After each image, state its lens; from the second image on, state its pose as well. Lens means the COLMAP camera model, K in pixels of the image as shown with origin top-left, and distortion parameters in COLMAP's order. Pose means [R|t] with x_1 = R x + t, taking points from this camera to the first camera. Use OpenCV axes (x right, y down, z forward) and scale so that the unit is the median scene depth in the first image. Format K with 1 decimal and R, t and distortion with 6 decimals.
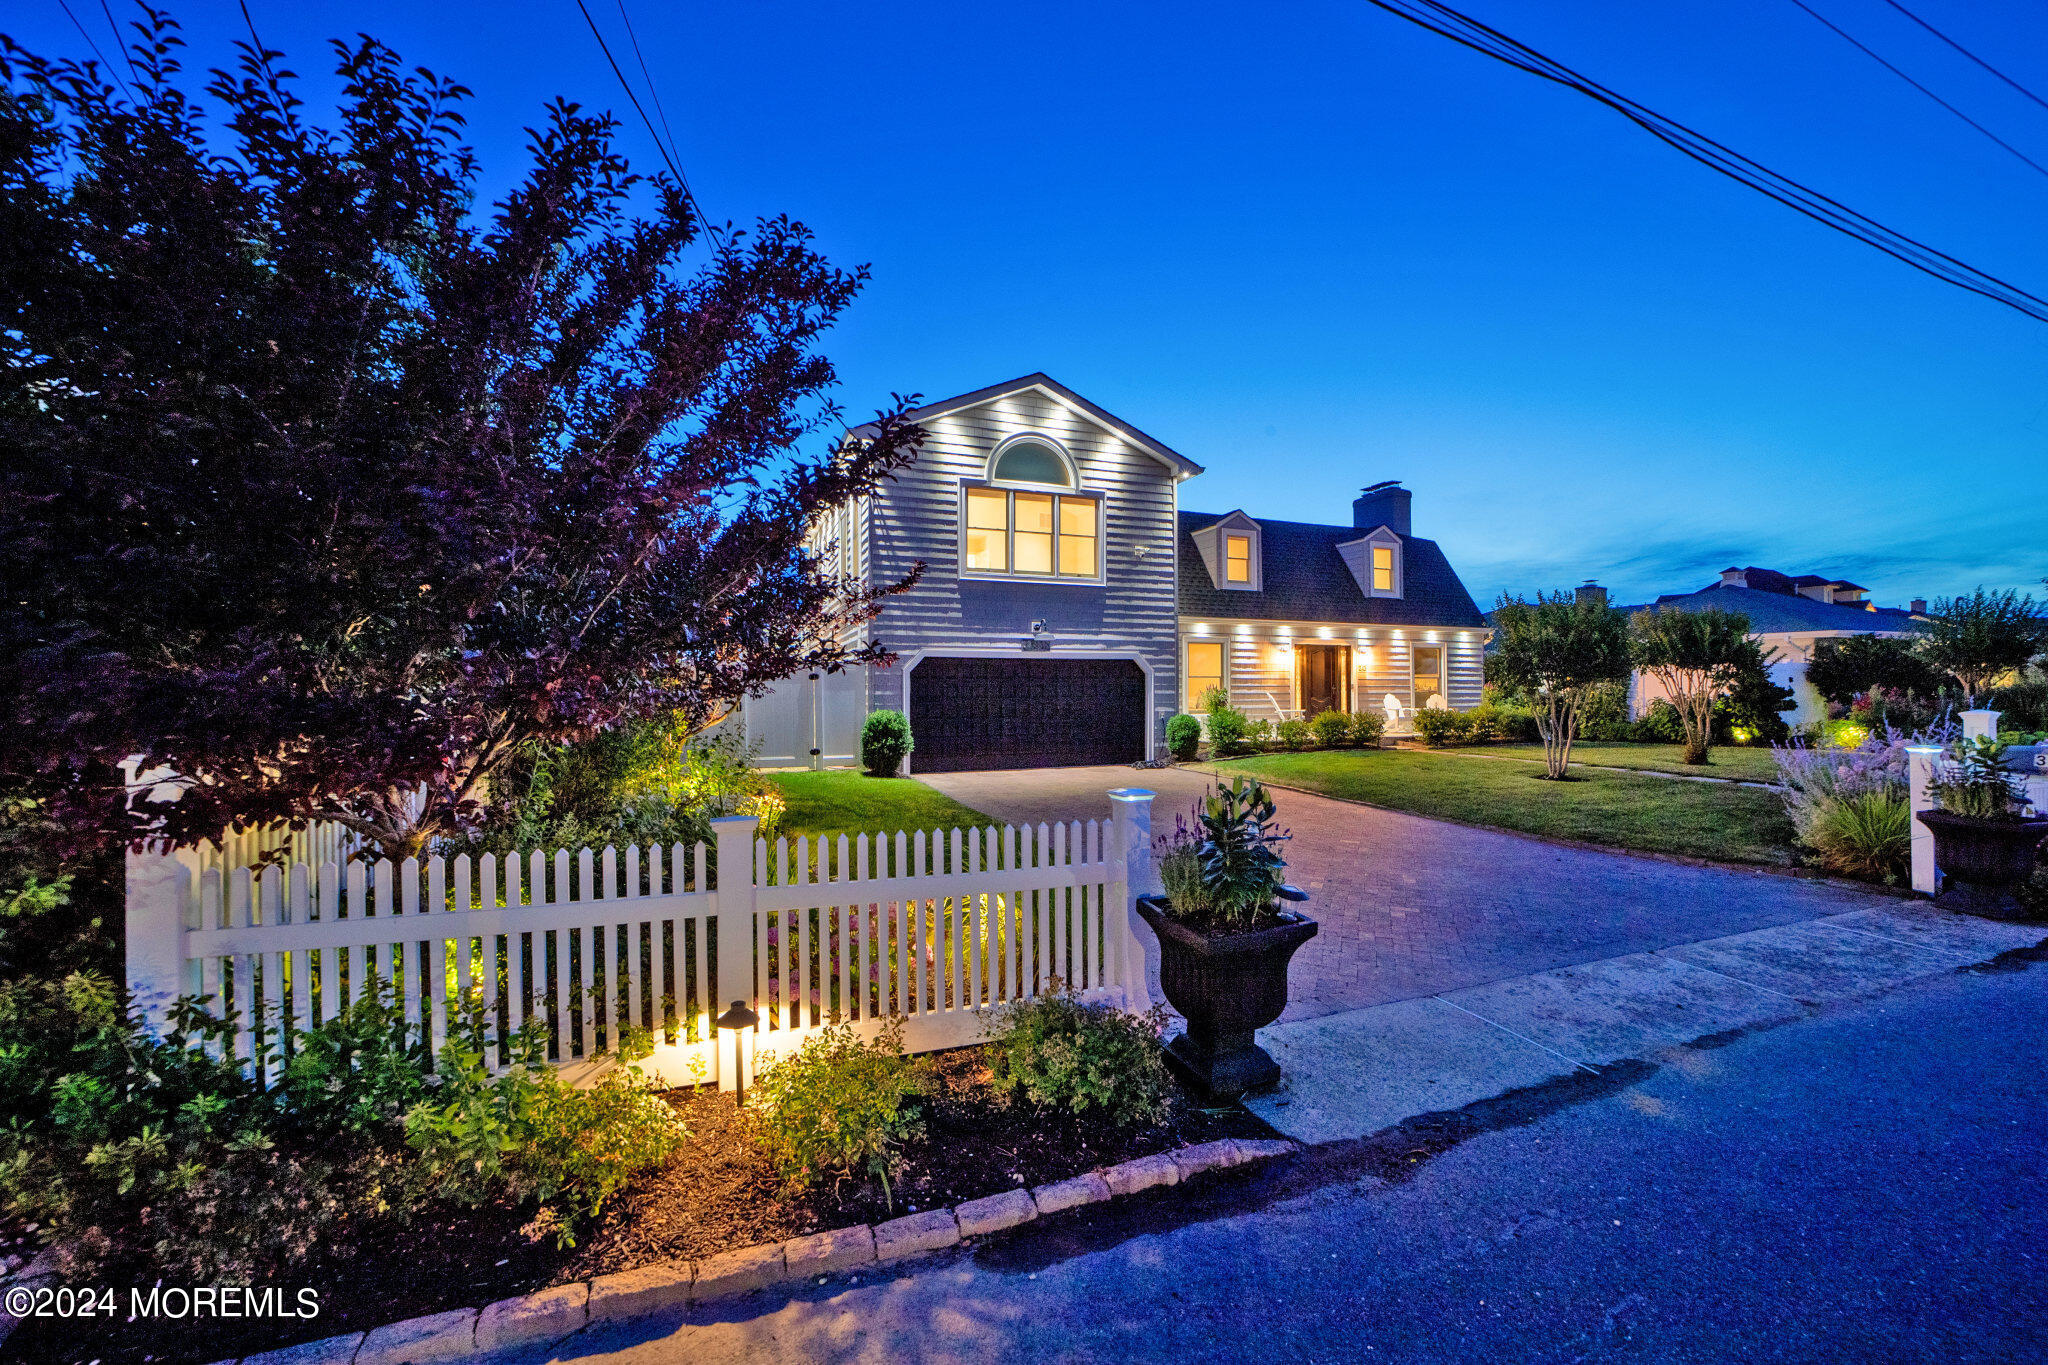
lens RADIAL K [[798.8, 0, 1027.9], [0, 798.8, 683.3], [0, 0, 1]] dist [-0.038137, 0.009154]
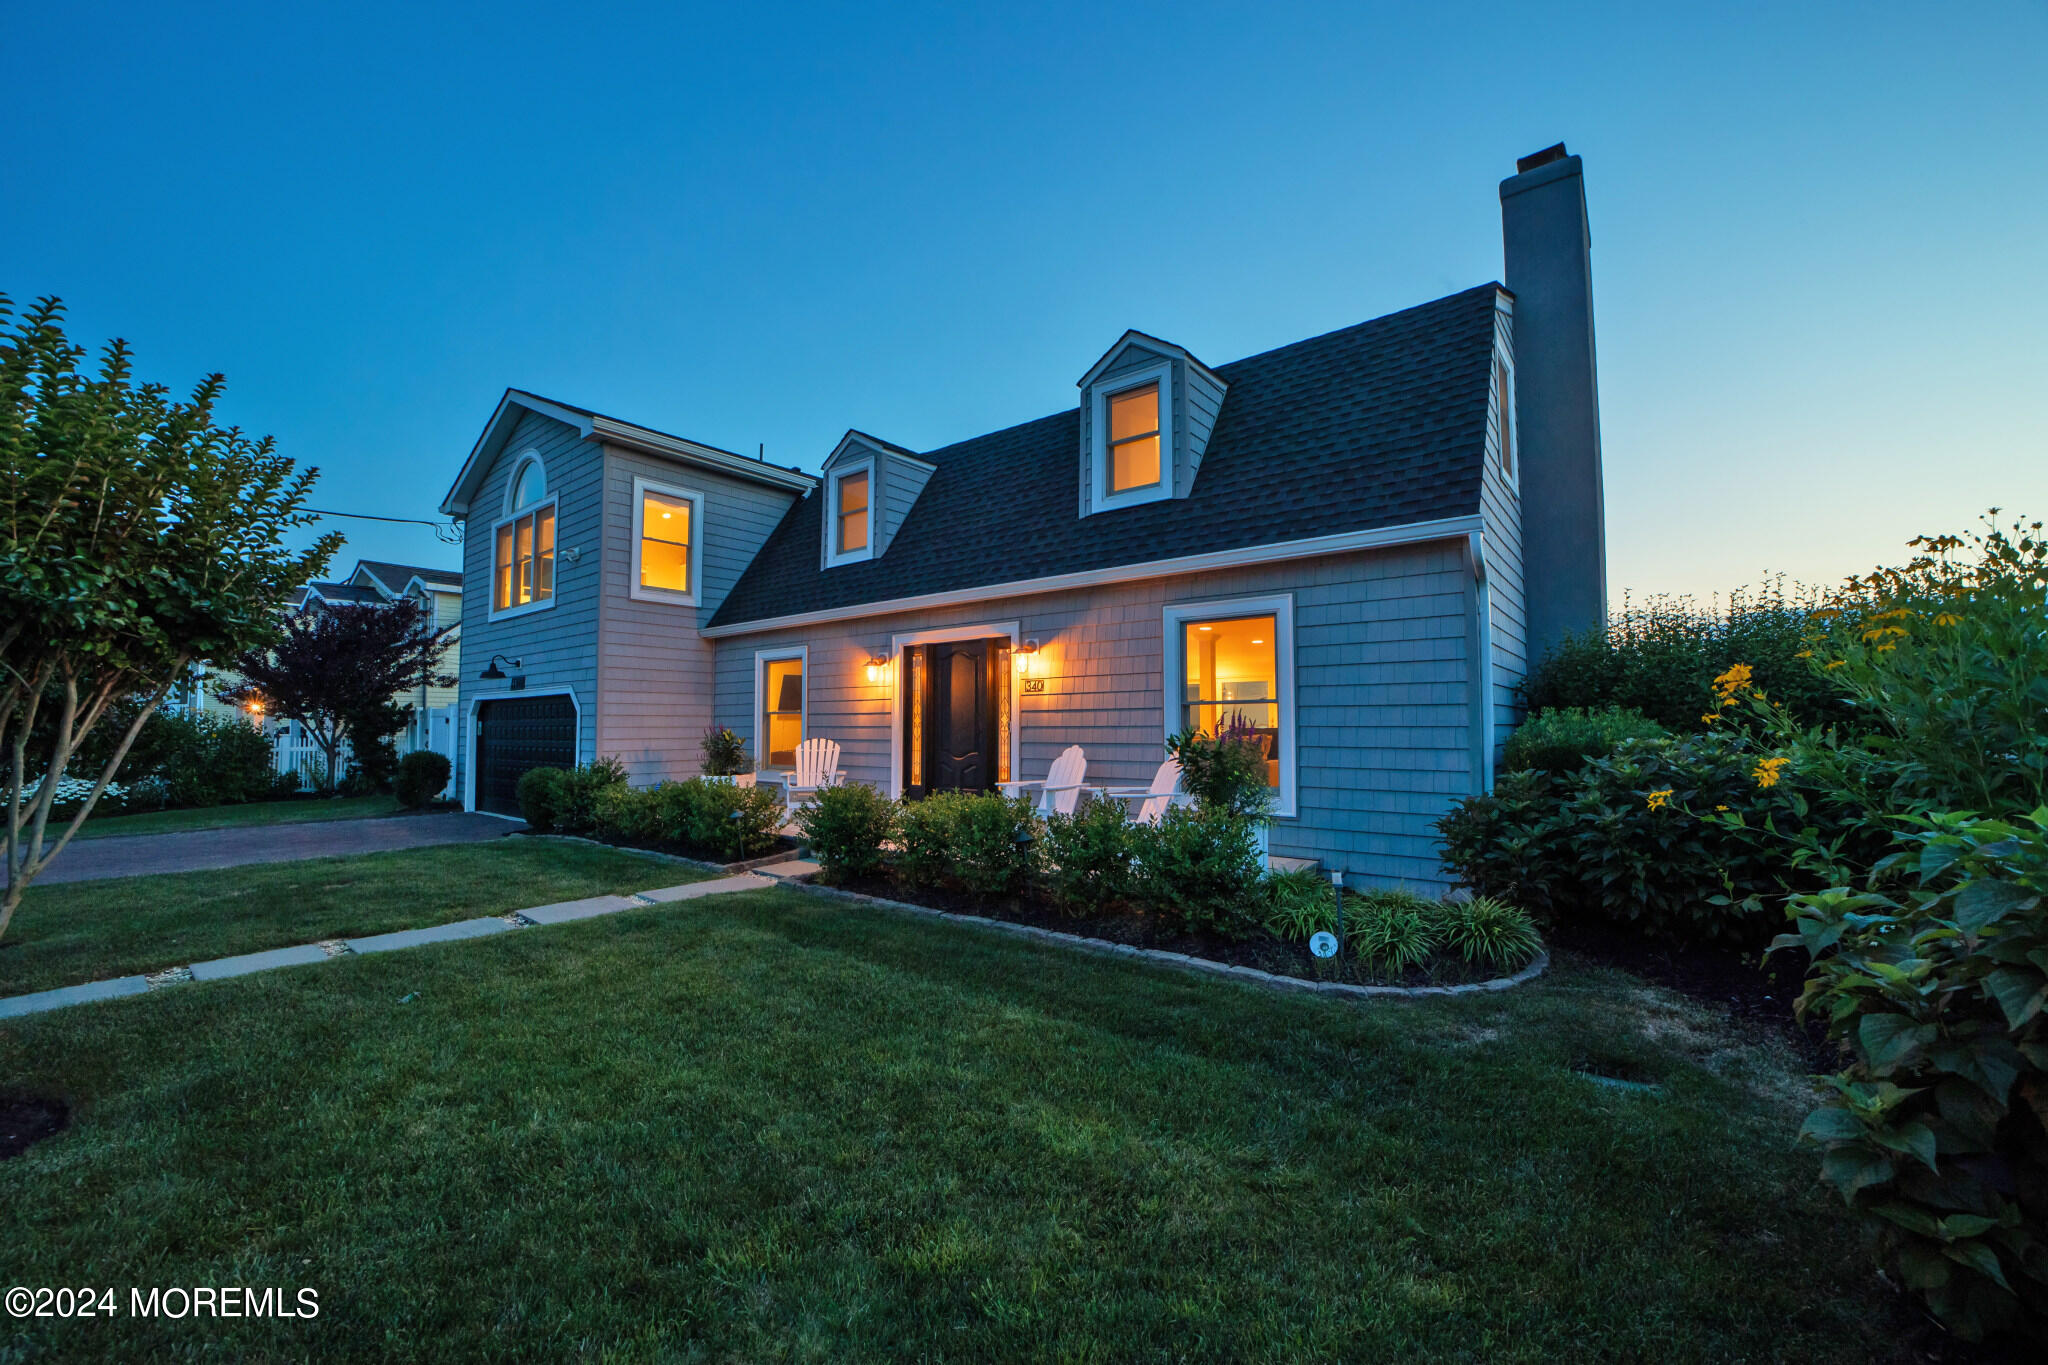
lens RADIAL K [[798.8, 0, 1027.9], [0, 798.8, 683.3], [0, 0, 1]] dist [-0.038137, 0.009154]
pose [[0.511853, -0.045166, -0.857885, 1.039129], [0.010973, 0.998879, -0.046043, -0.000105], [0.859003, 0.014154, 0.511775, 1.012040]]
